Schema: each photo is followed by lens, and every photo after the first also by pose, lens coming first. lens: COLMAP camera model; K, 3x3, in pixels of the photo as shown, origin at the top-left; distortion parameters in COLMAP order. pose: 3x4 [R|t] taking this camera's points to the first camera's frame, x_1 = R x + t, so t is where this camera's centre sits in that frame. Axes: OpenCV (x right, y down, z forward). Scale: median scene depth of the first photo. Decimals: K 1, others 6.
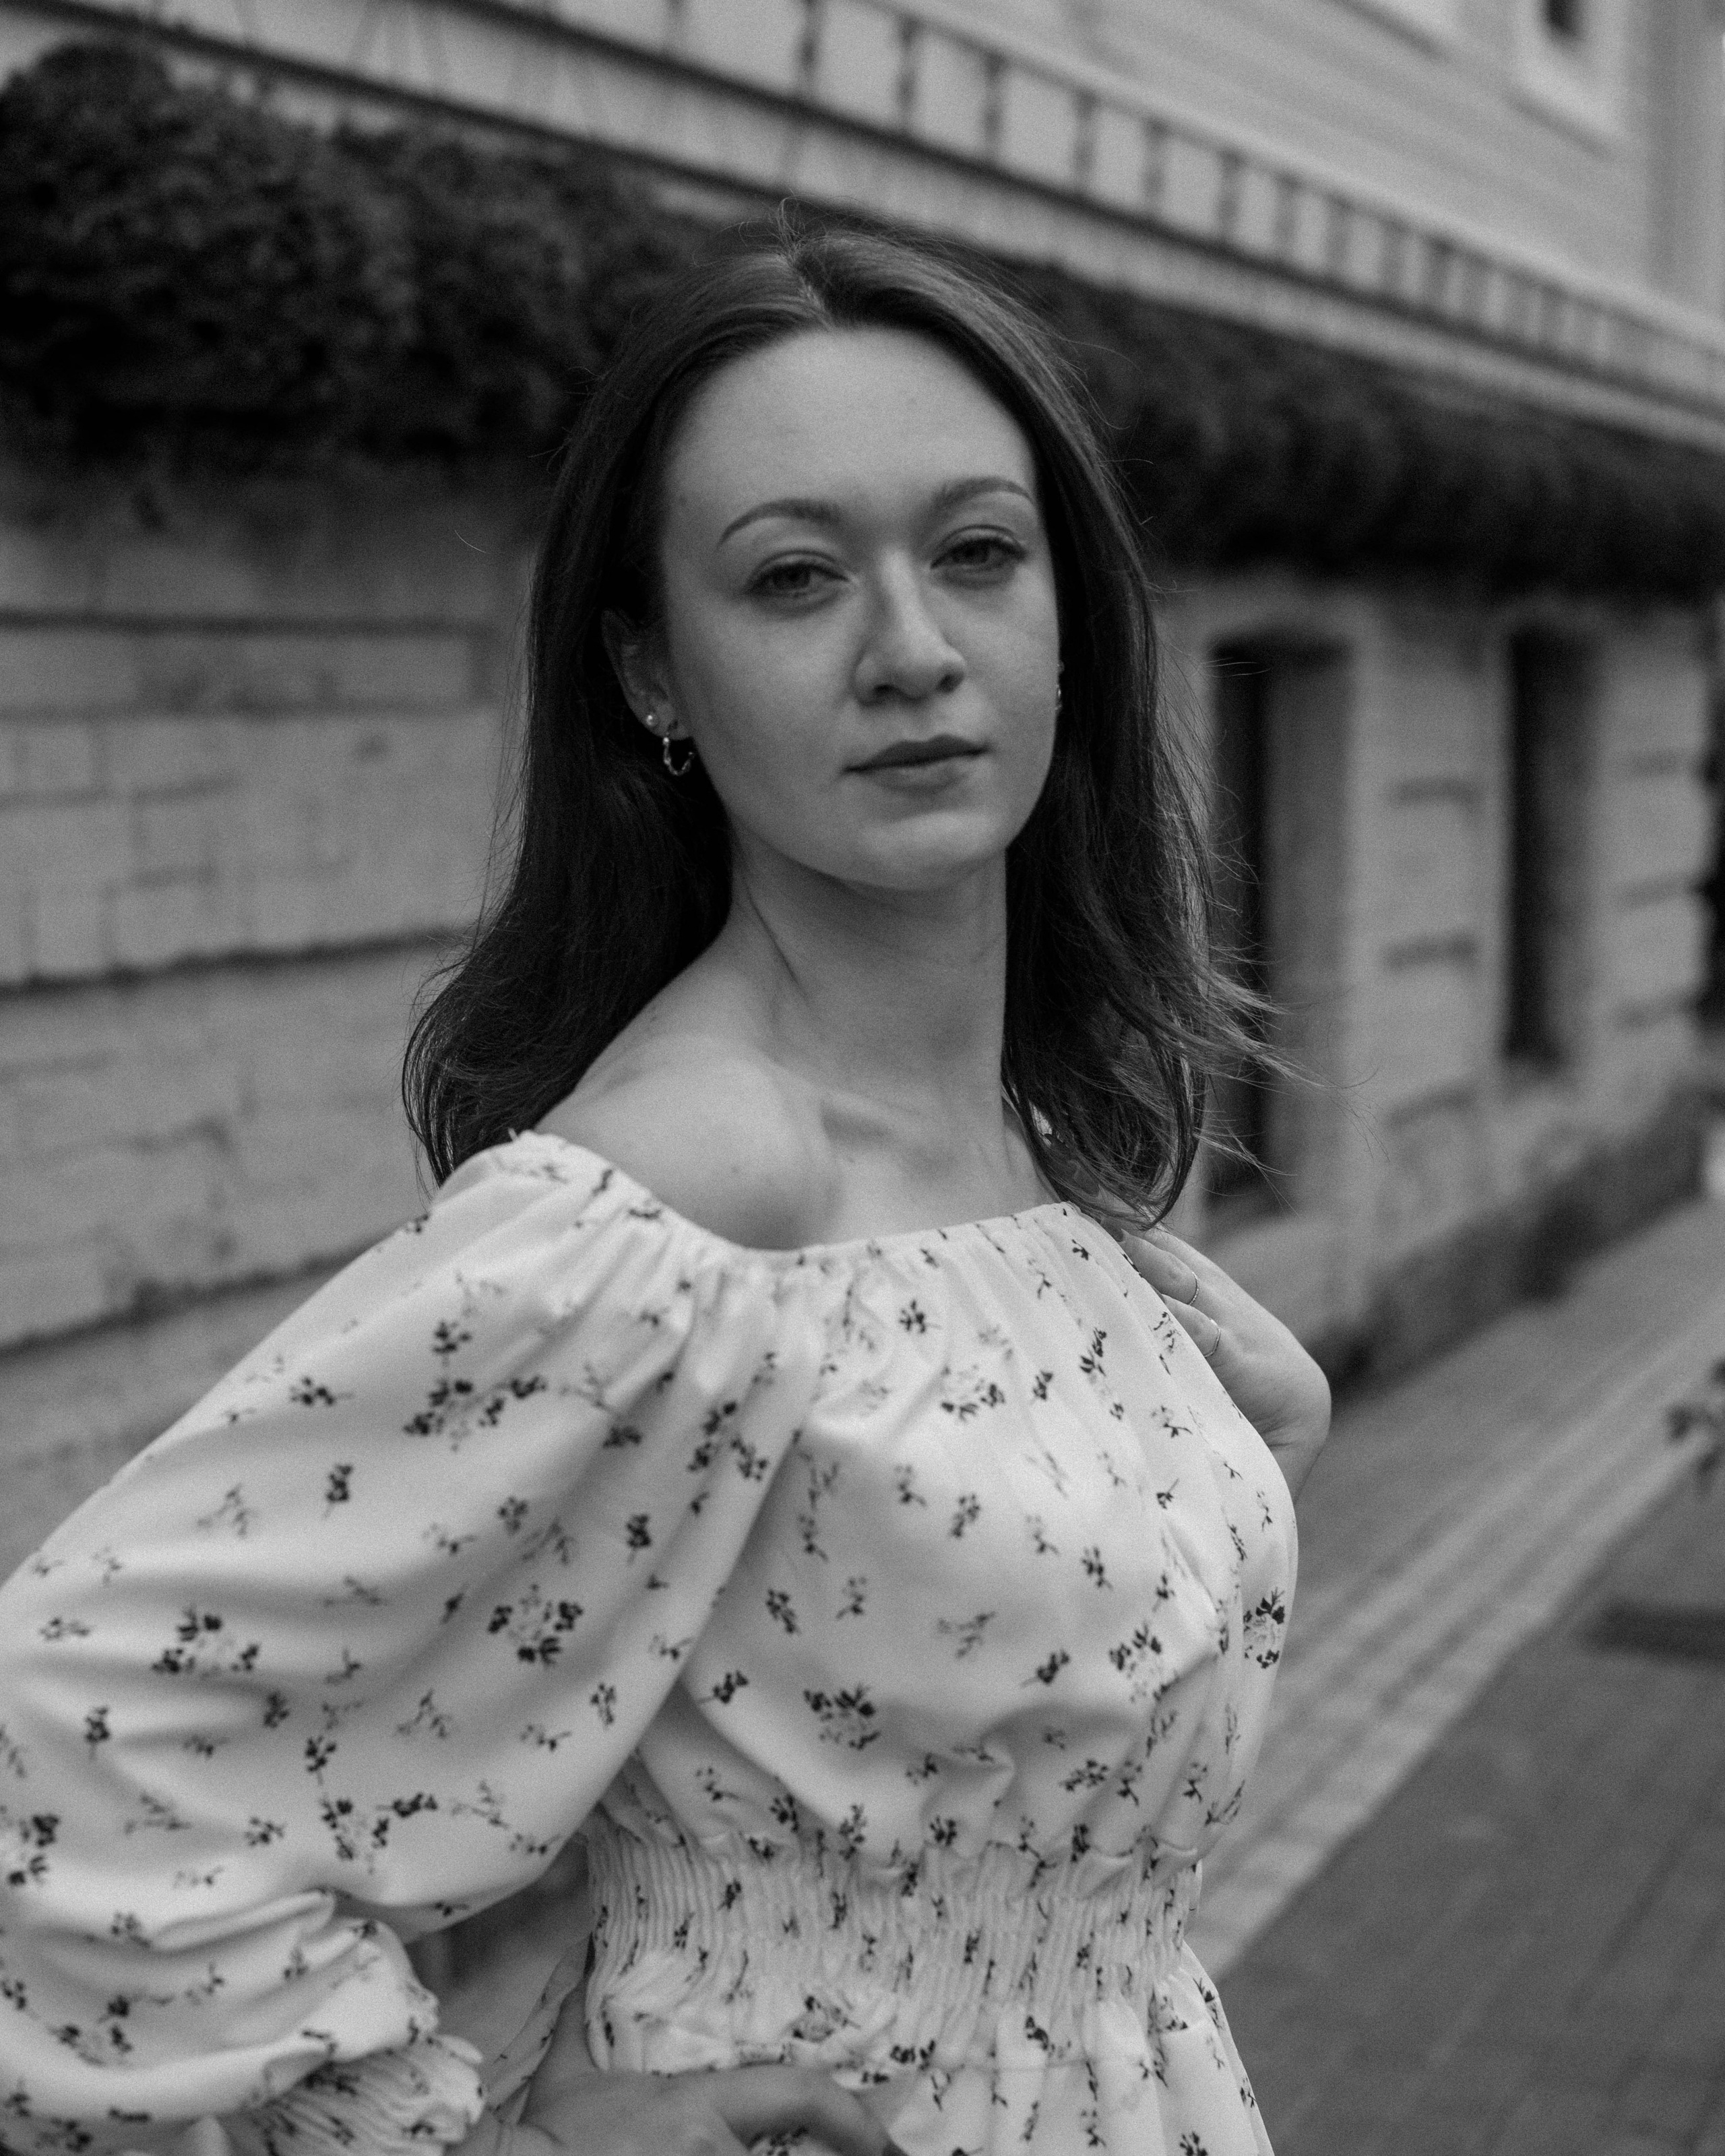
lens RADIAL K [[3685.9, 0, 914.8], [0, 3685.9, 1068.0], [0, 0, 1]] dist [-0.115053, 0.037914]
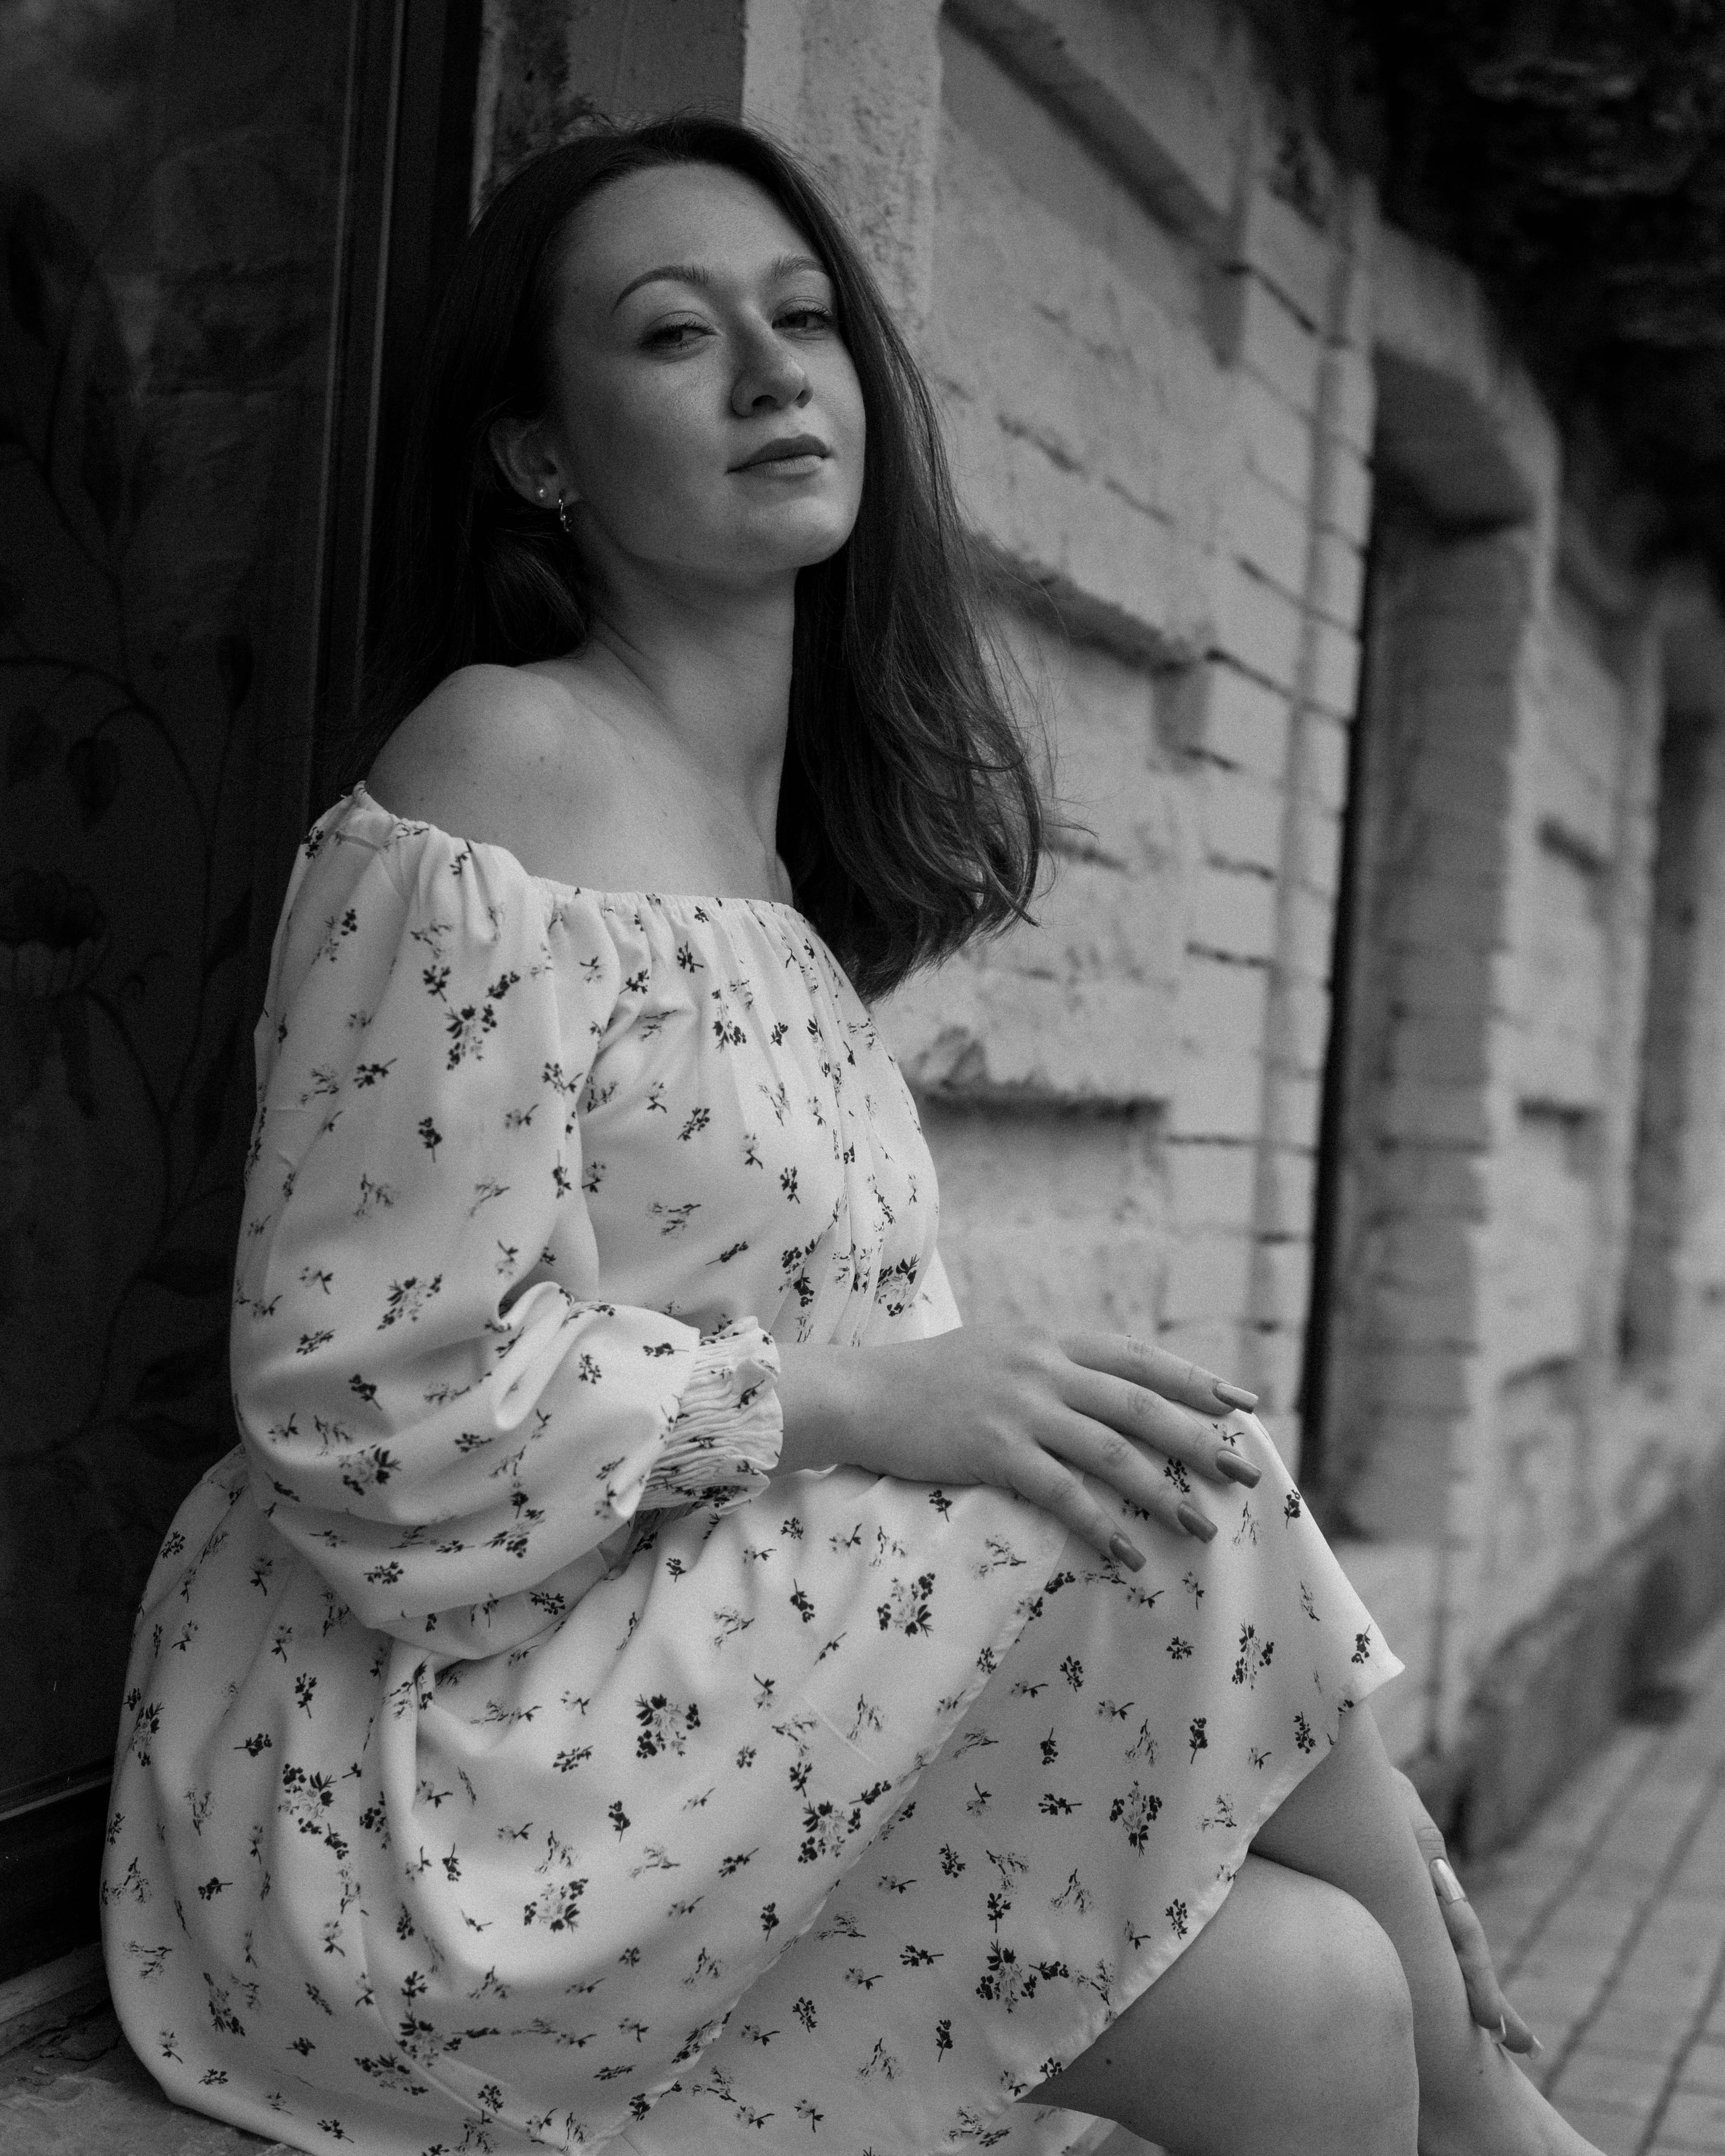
lens RADIAL K [[3685.9, 0, 914.8], [0, 3685.9, 1068.0], [0, 0, 1]] dist [-0.115053, 0.037914]
pose [[0.994444, 0.060572, 0.086093, -0.027561], [-0.051307, 0.993038, -0.106029, 0.060230], [-0.091916, 0.101023, 0.990629, 0.911020]]
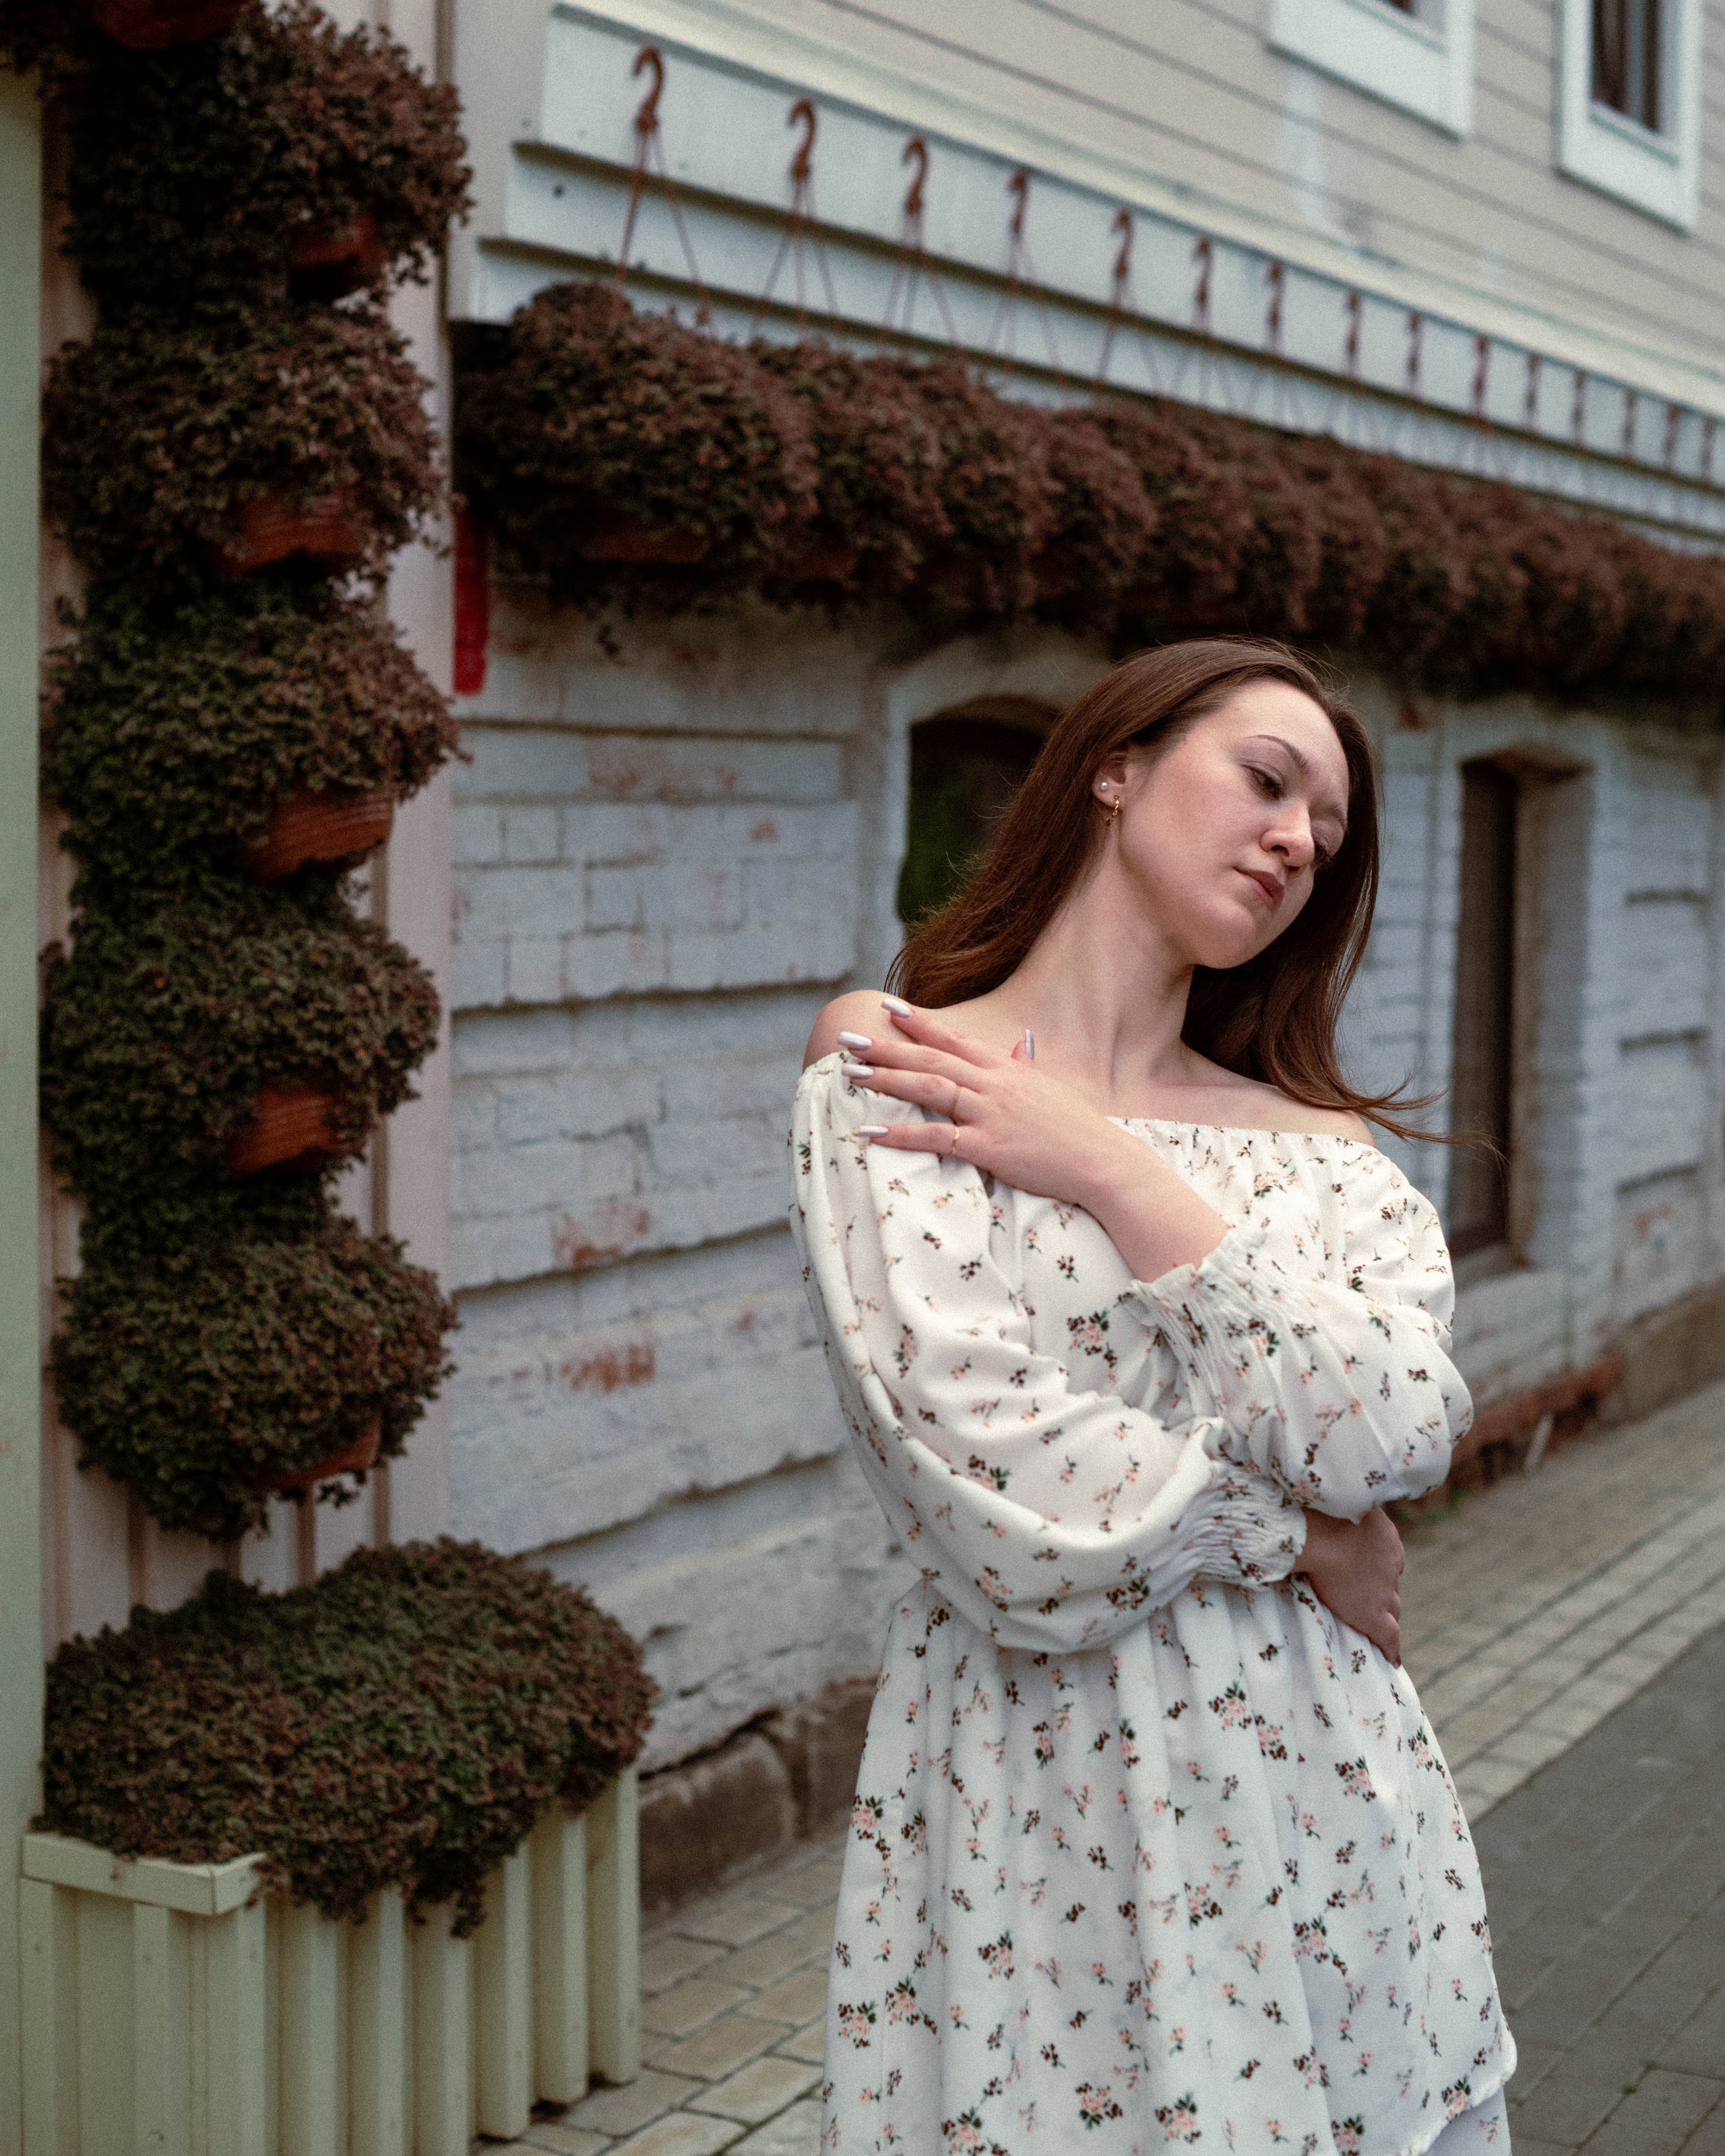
lens RADIAL K [[3685.9, 0, 914.8], [0, 3685.9, 1068.0], [0, 0, 1]] dist [-0.115053, 0.037914]
pose [[0.996845, 0.019005, -0.077061, 0.001607], [-0.021433, 0.999296, -0.030794, 0.031988], [0.076421, 0.032349, 0.996551, -0.252677]]
